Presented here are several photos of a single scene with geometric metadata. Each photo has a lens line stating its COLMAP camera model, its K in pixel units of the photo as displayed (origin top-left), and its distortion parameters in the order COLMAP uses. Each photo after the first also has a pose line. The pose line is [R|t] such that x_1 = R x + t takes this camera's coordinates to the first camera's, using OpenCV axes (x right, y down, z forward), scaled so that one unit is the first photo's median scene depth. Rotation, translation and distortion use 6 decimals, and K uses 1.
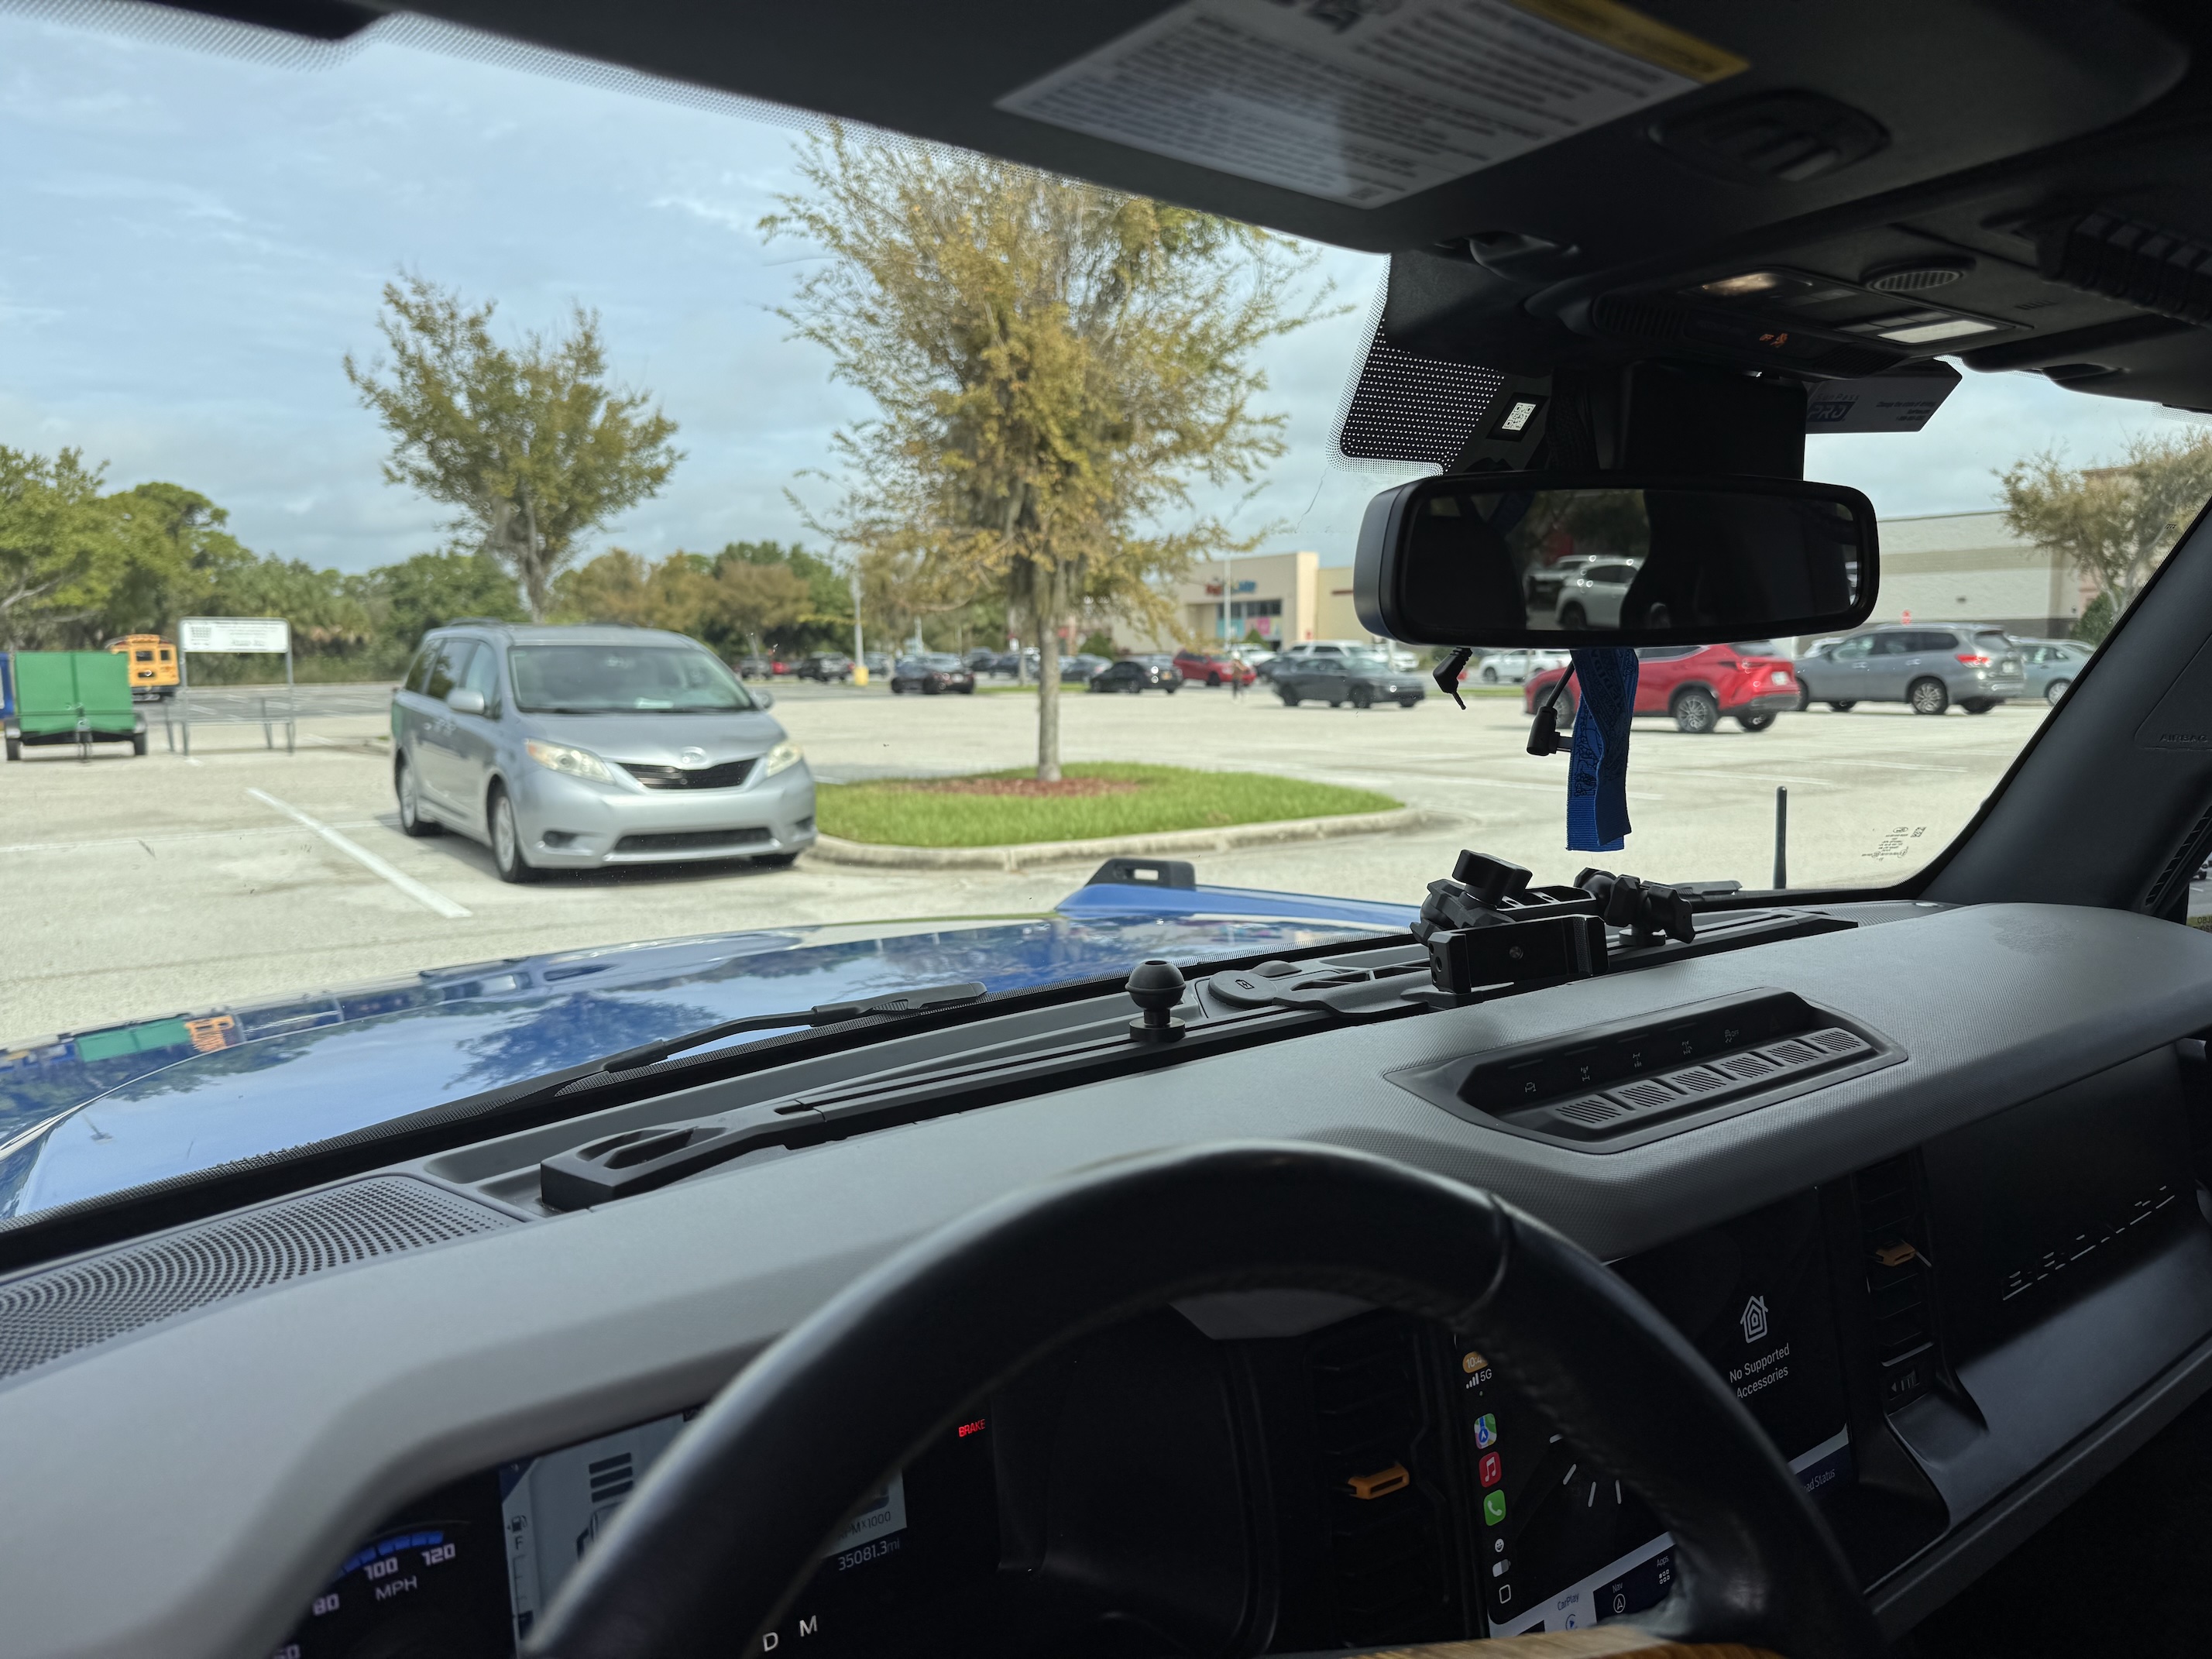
lens RADIAL K [[1569.3, 0, 1106.0], [0, 1569.3, 829.5], [0, 0, 1]] dist [0.079657, -0.128305]
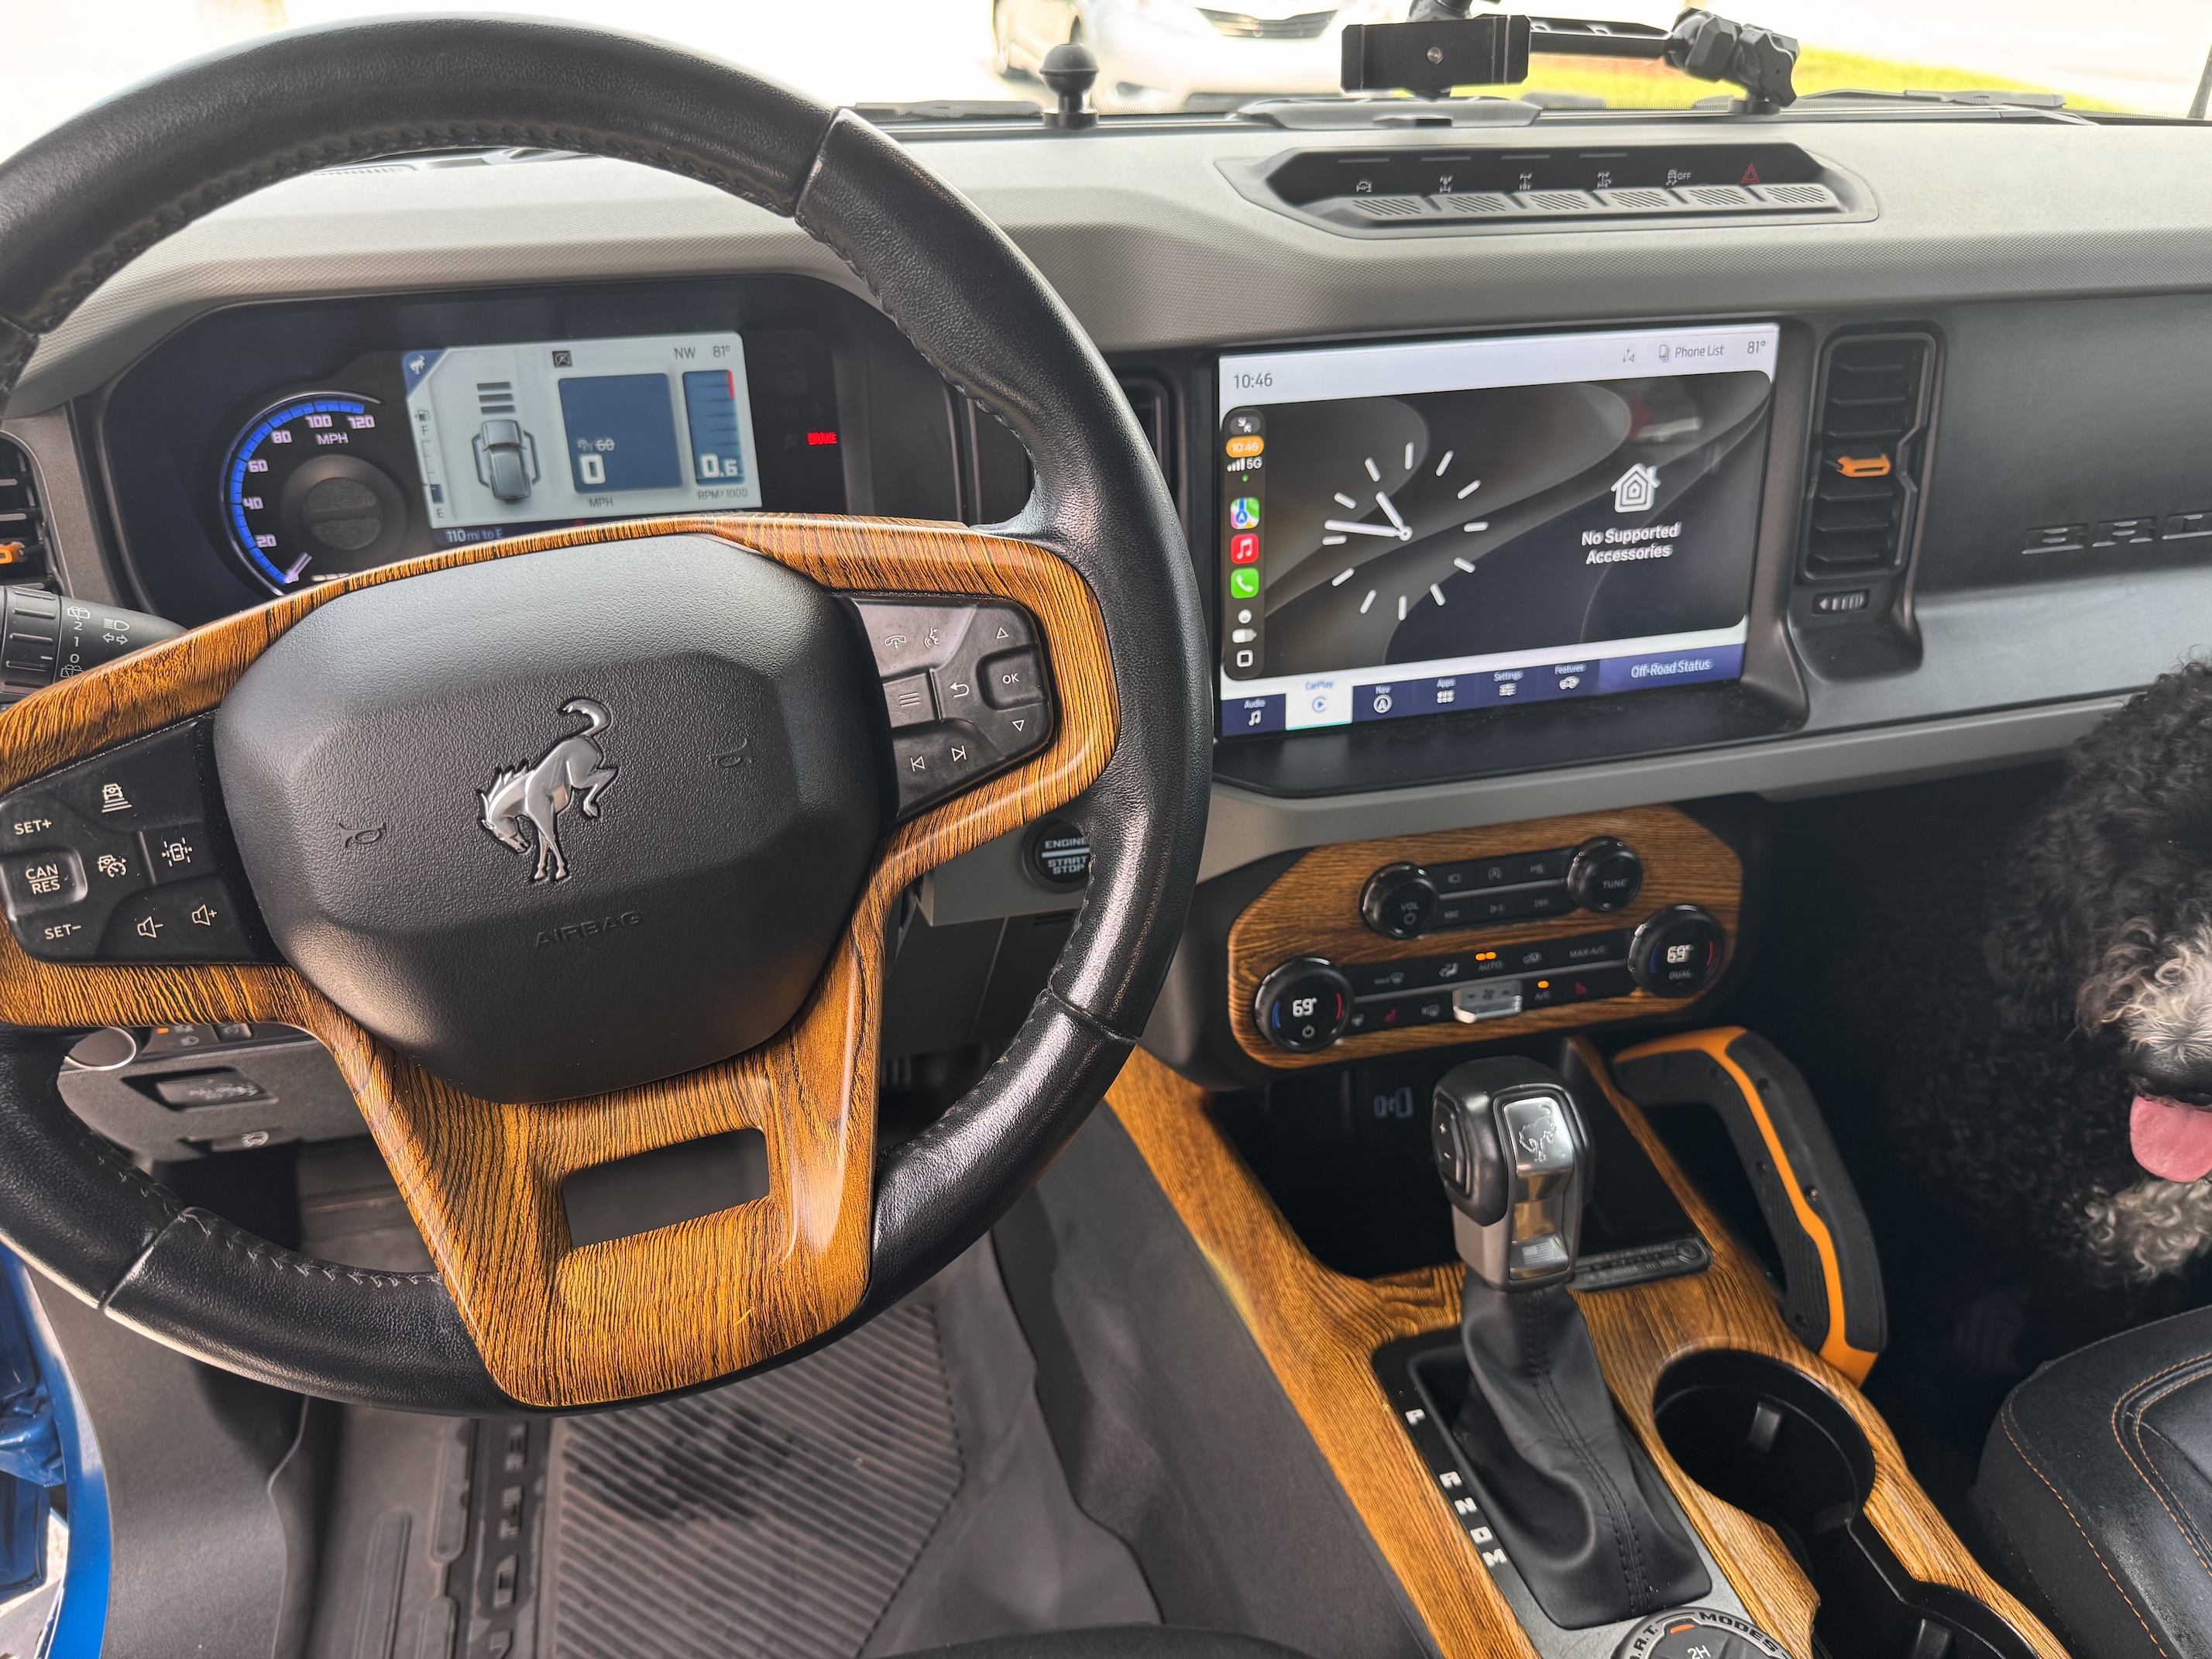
lens RADIAL K [[1569.3, 0, 1106.0], [0, 1569.3, 829.5], [0, 0, 1]] dist [0.079657, -0.128305]
pose [[0.920349, 0.214228, -0.327206, 0.550375], [-0.064231, 0.908070, 0.413863, 0.135952], [0.385787, -0.359882, 0.849502, -0.028800]]
